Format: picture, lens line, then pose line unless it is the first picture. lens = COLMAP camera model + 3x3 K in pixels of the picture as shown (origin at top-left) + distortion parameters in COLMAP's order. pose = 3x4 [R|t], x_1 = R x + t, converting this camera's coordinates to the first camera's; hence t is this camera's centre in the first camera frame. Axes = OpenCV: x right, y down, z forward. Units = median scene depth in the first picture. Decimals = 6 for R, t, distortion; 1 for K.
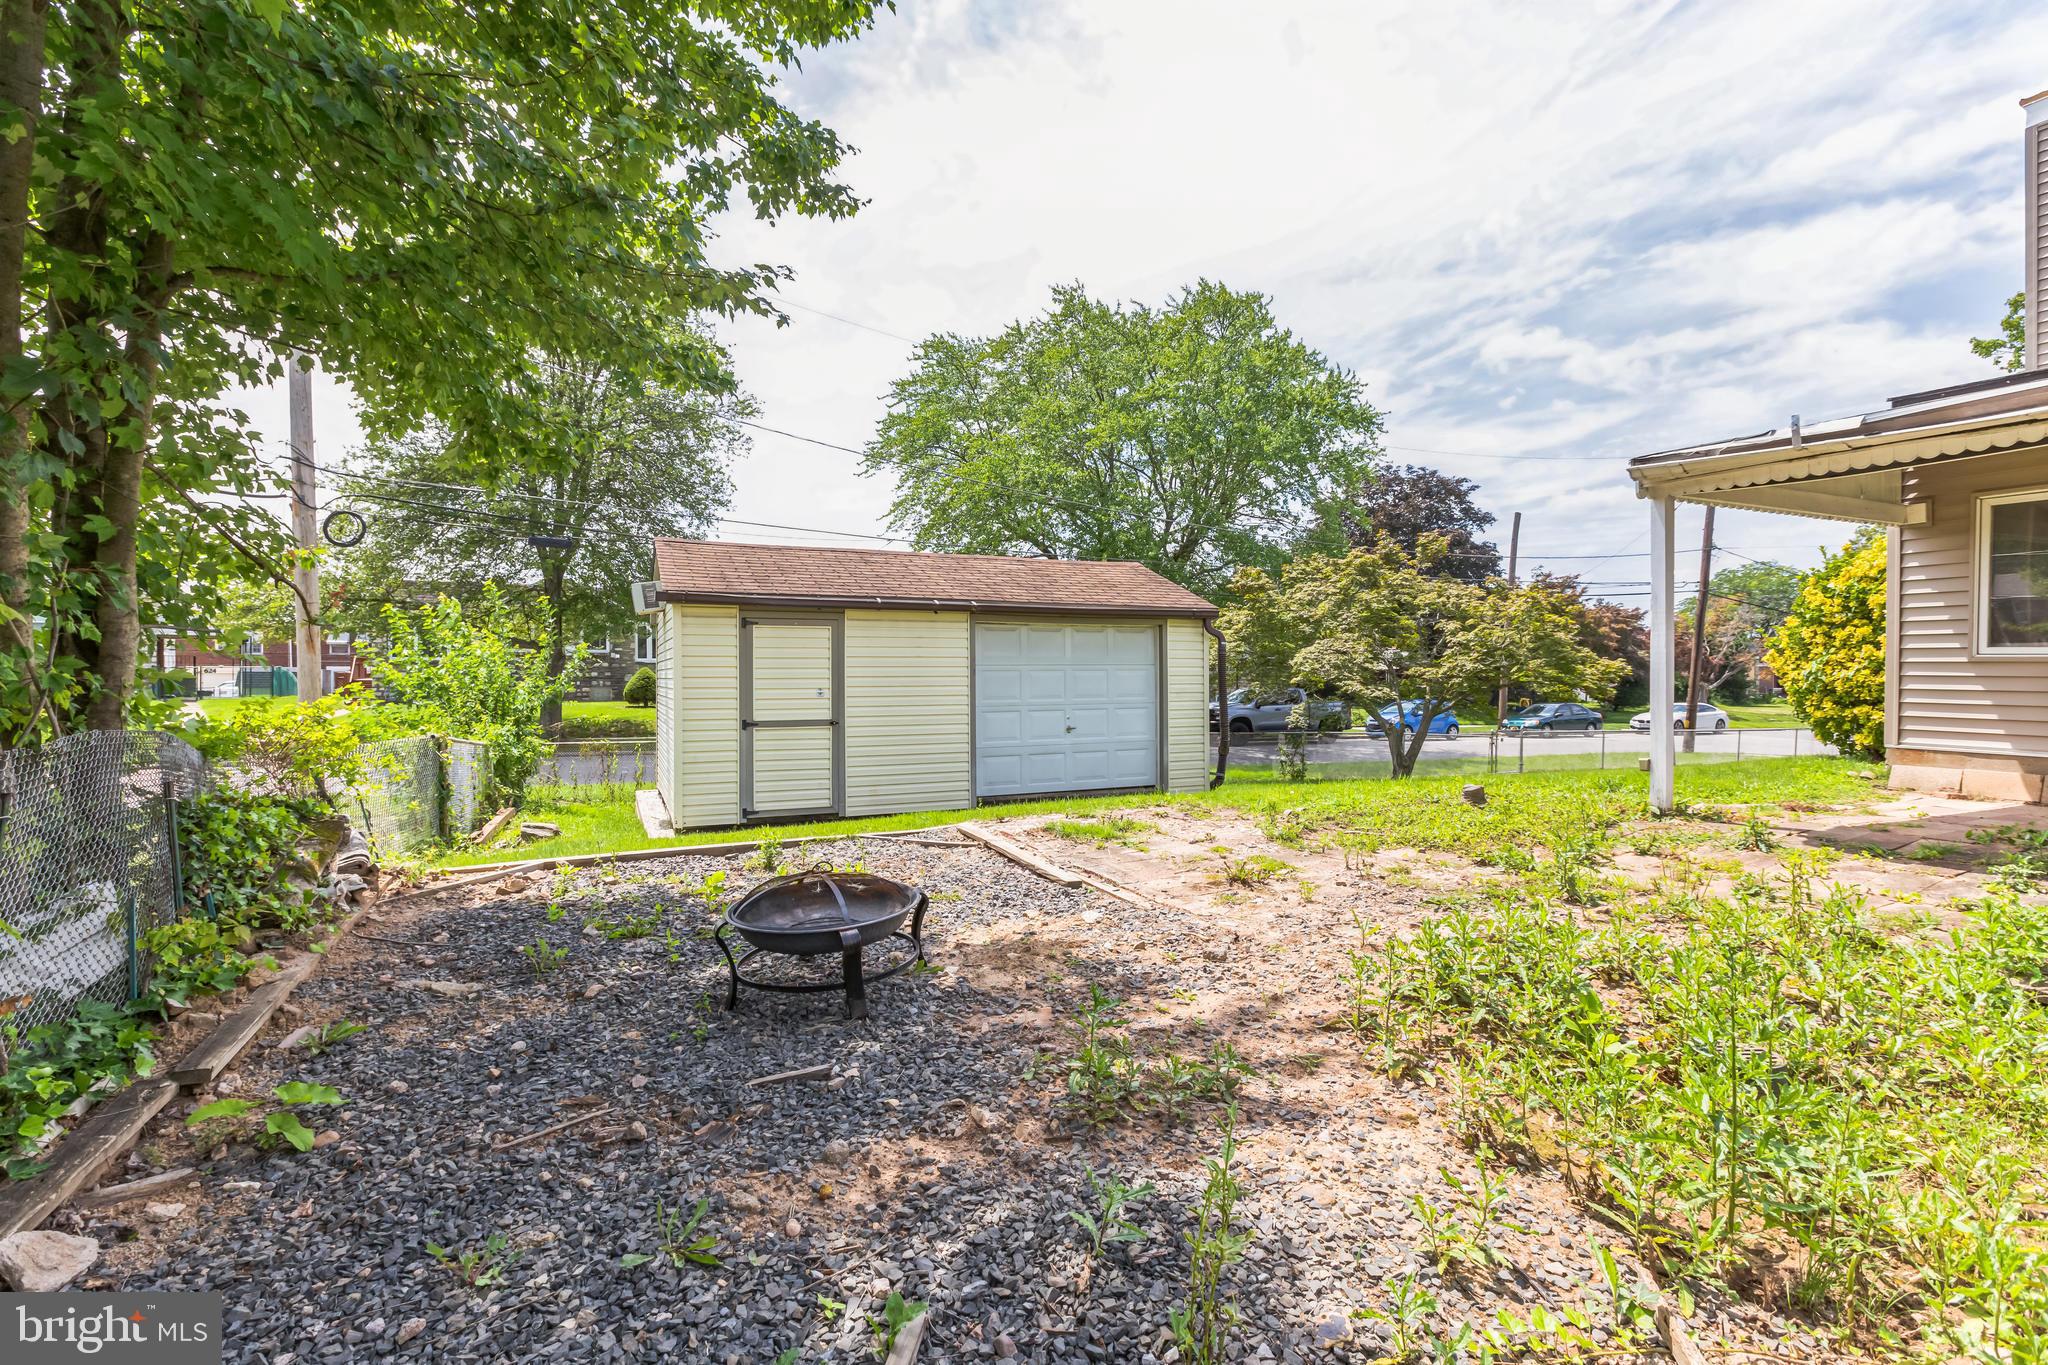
lens RADIAL K [[930.8, 0, 1024.0], [0, 930.8, 682.5], [0, 0, 1]] dist [0.001126, 0.000164]
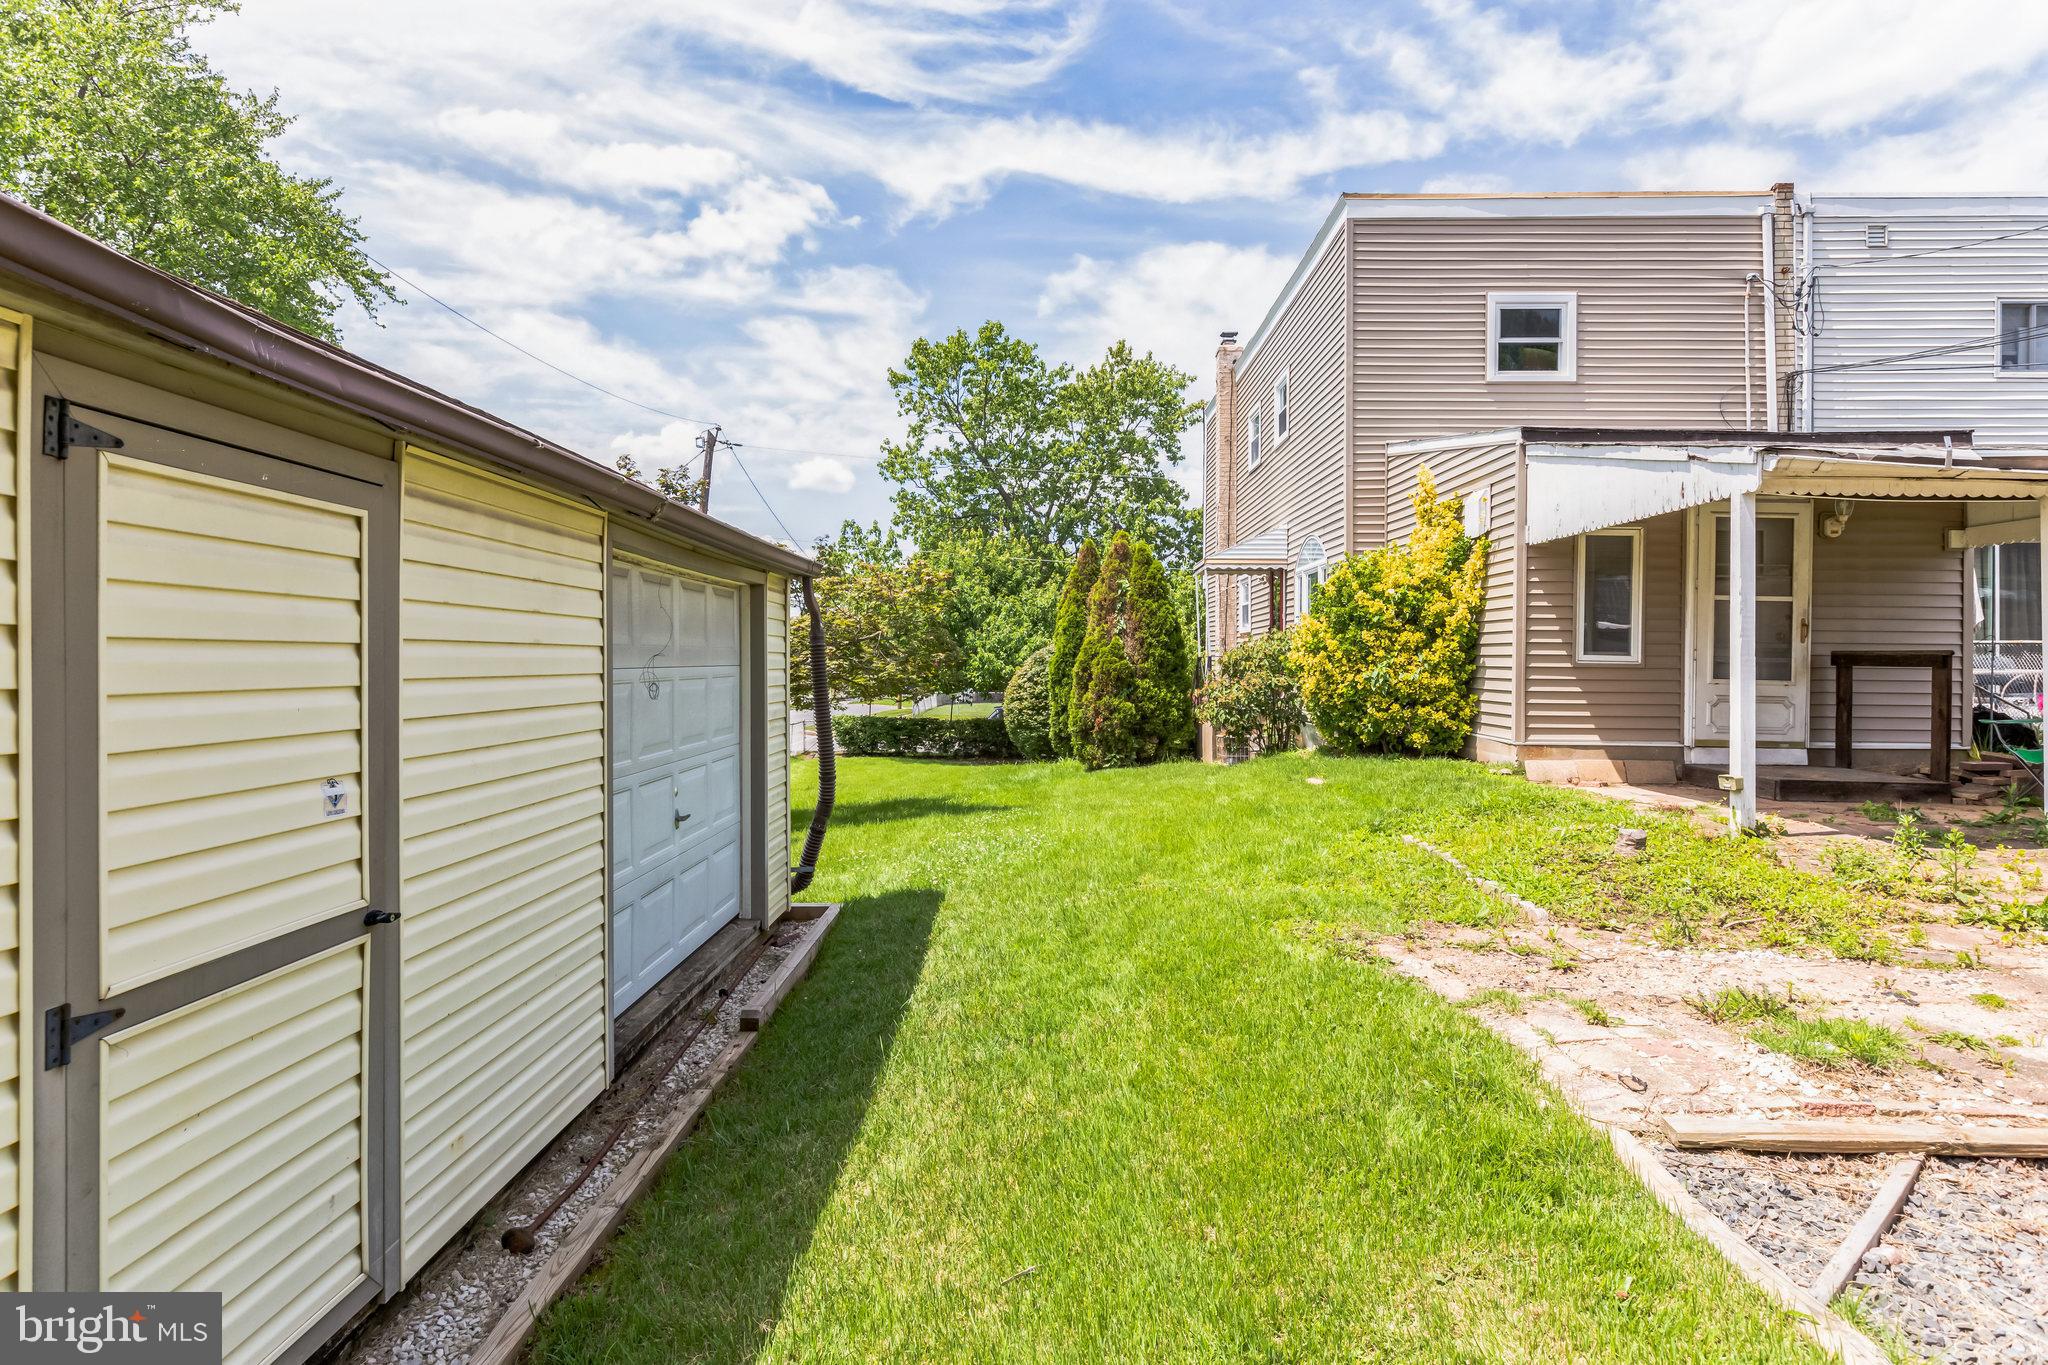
lens RADIAL K [[1152.0, 0, 1024.0], [0, 1152.0, 682.5], [0, 0, 1]] dist [-0.002532, -0.000771]
pose [[0.416084, -0.013910, 0.909220, -0.414481], [0.012109, 0.999879, 0.009755, -0.018323], [-0.909246, 0.006951, 0.416202, 0.751129]]
